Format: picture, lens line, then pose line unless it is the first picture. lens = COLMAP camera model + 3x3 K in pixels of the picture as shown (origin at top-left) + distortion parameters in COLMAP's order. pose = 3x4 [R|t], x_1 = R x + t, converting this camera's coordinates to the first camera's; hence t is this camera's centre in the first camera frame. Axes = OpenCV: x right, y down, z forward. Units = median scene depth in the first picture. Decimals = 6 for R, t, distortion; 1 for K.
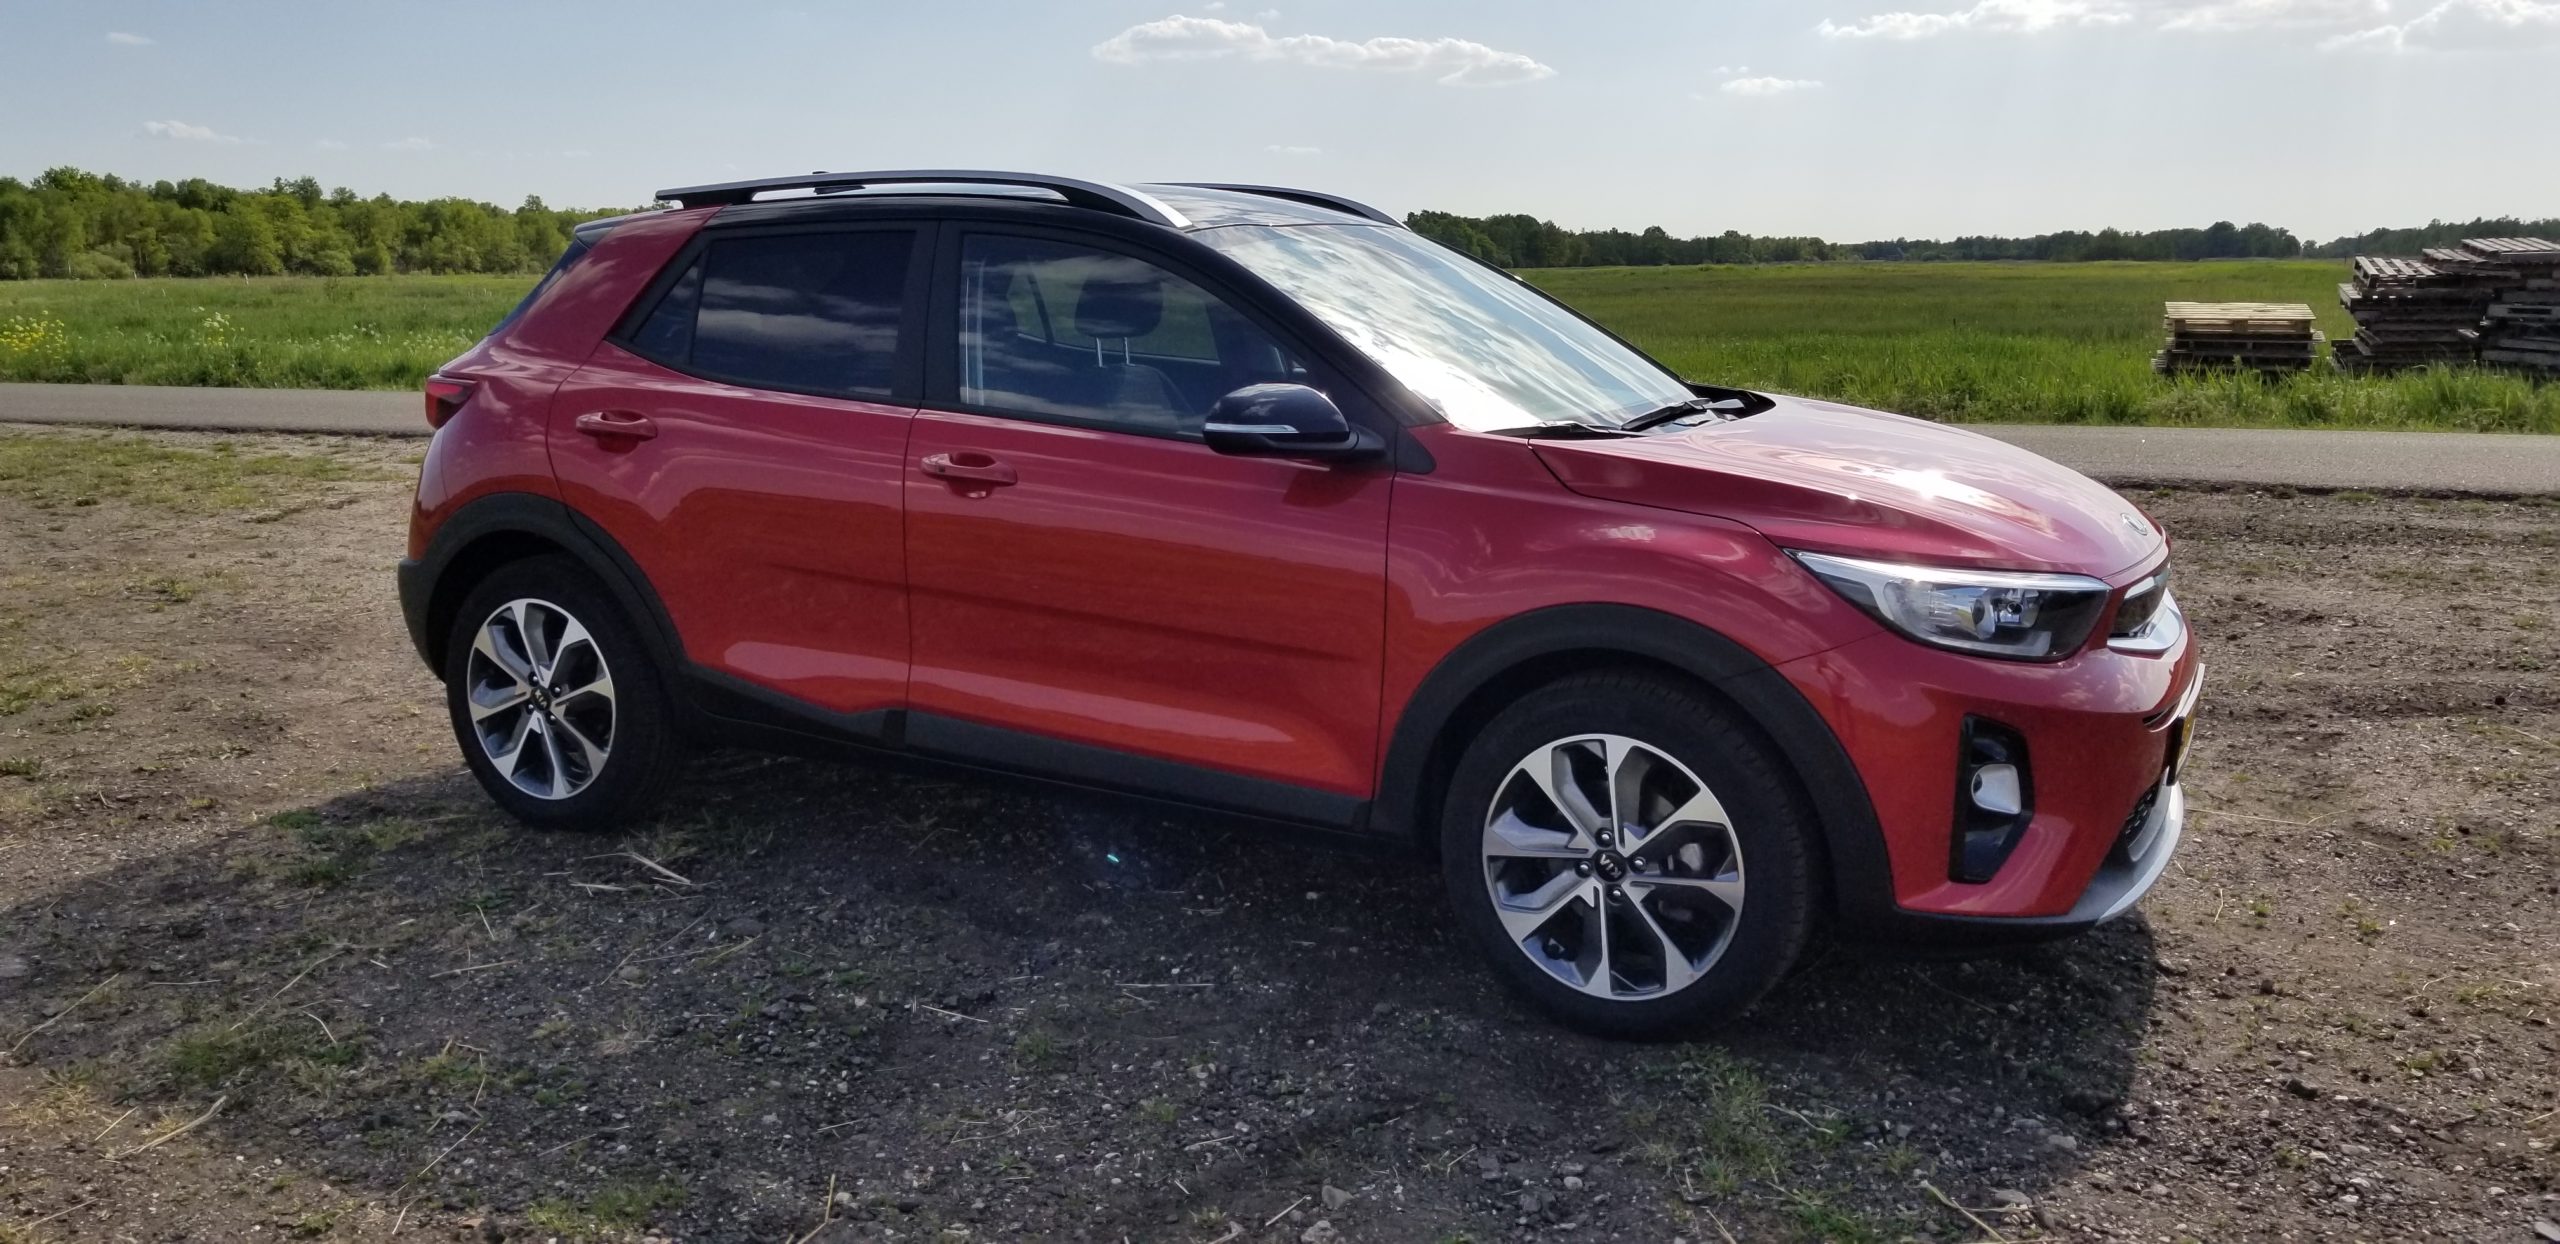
lens RADIAL K [[2015.3, 0, 1280.0], [0, 2015.3, 622.0], [0, 0, 1]] dist [0.106070, -0.147993]
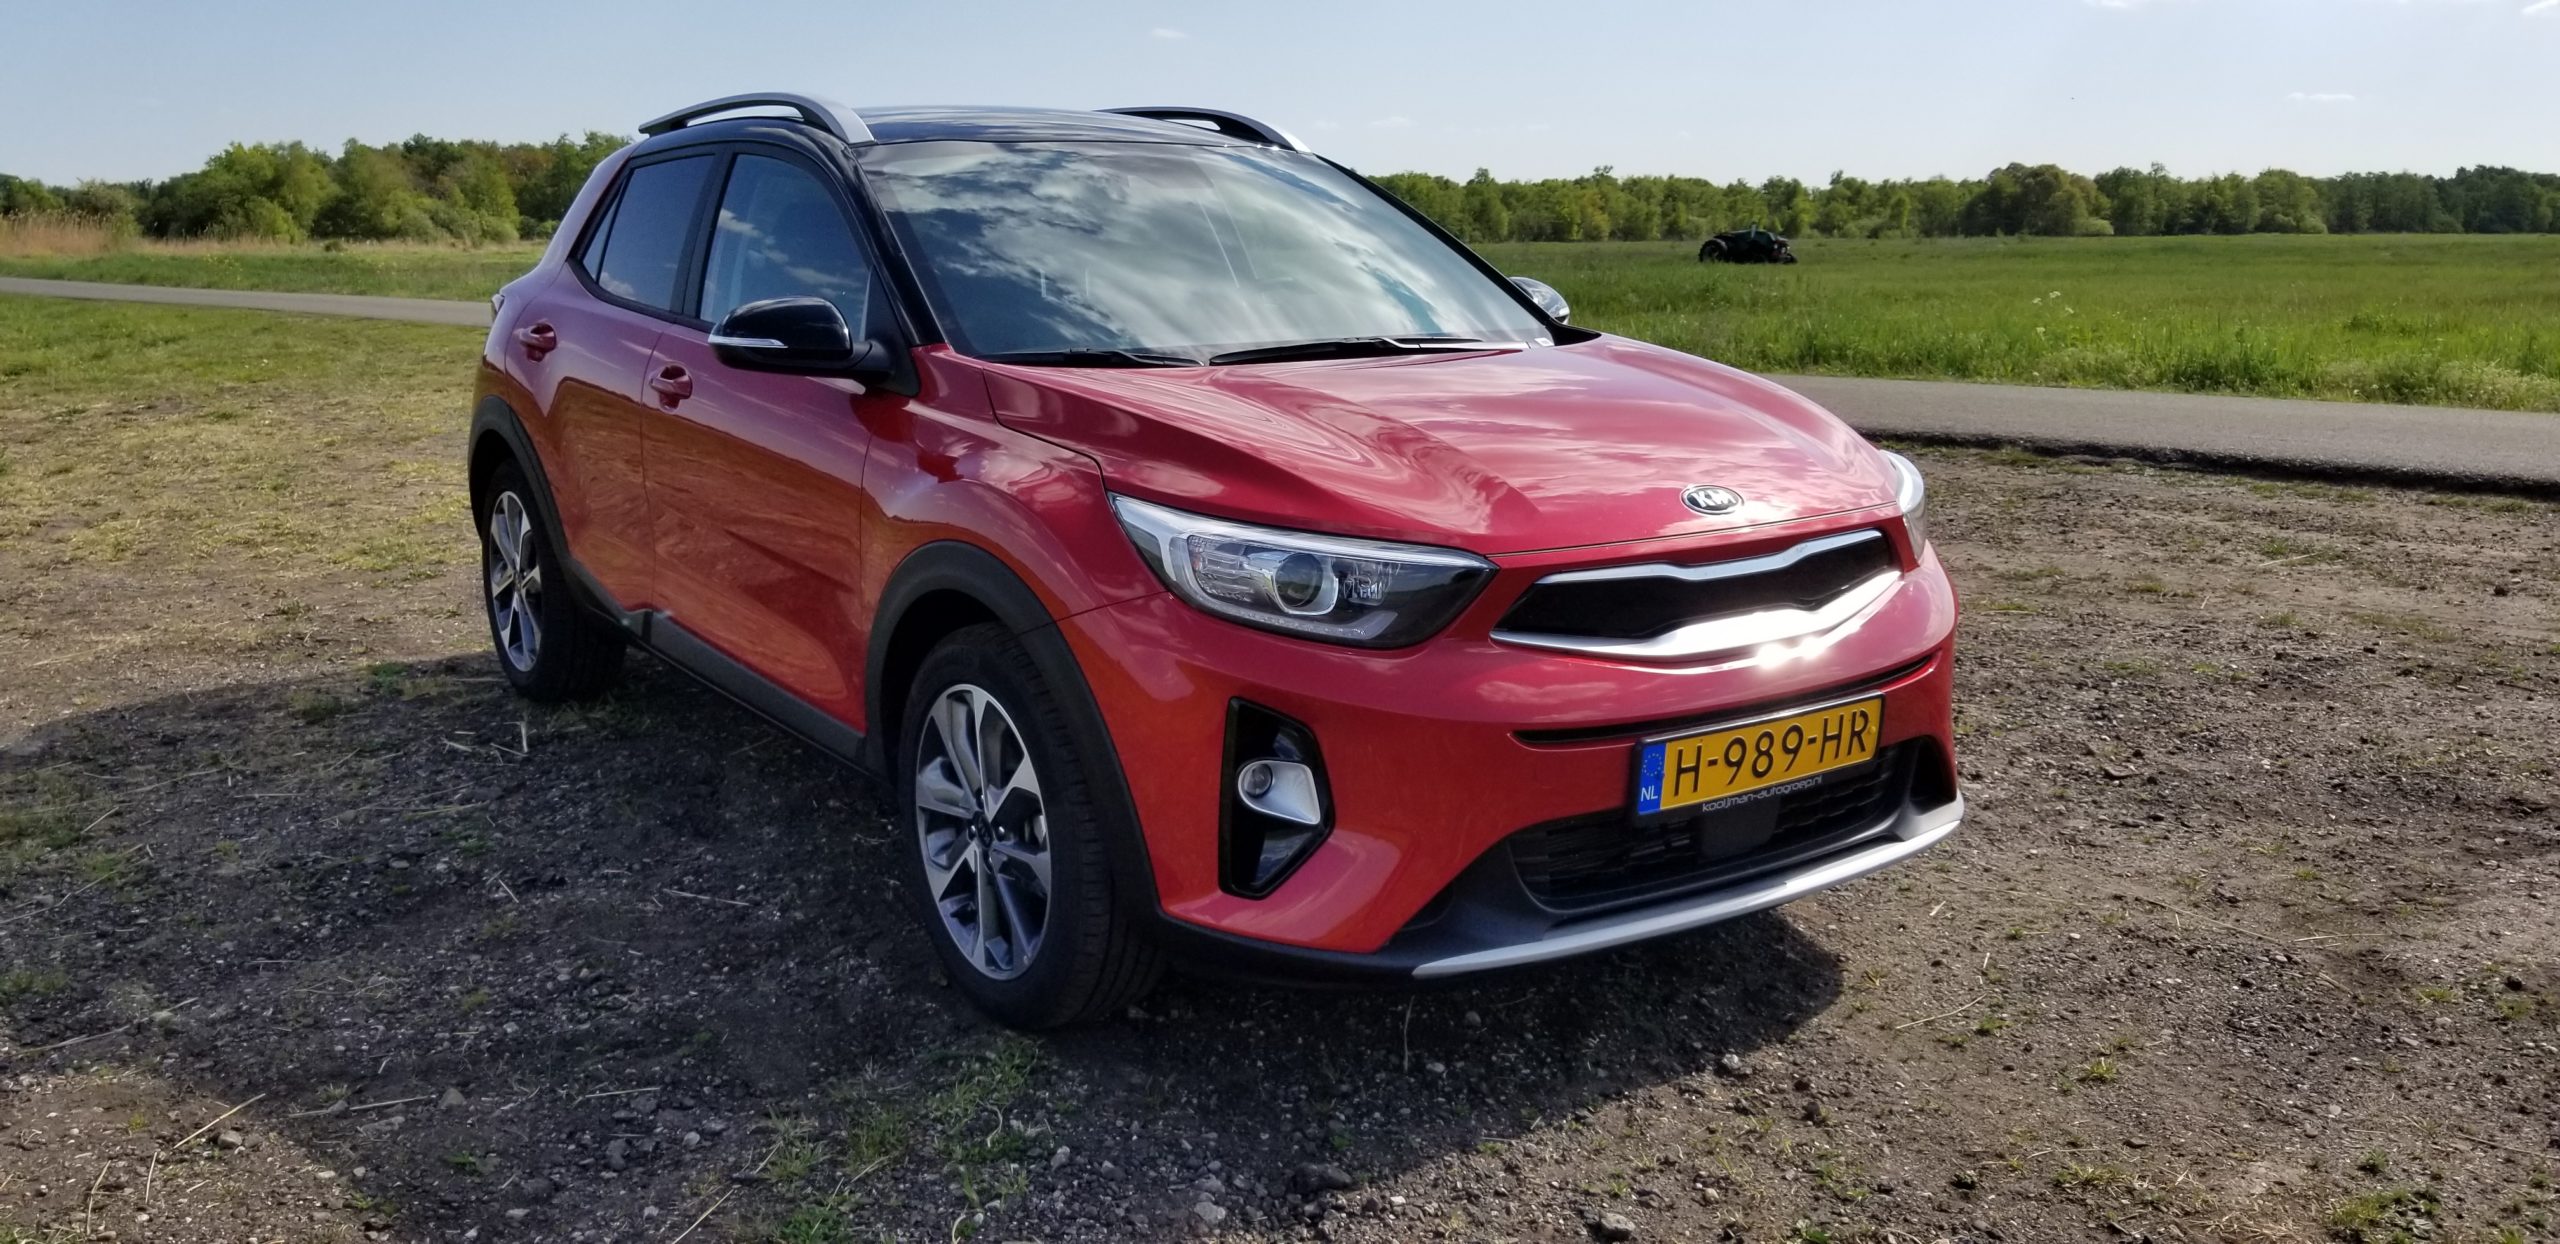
lens RADIAL K [[2045.3, 0, 1229.8], [0, 2045.3, 628.7], [0, 0, 1]] dist [0.089712, -0.157211]
pose [[0.885201, 0.090643, -0.456292, 0.575277], [-0.083660, 0.995861, 0.035531, -0.010608], [0.457624, 0.006721, 0.889120, 0.188468]]
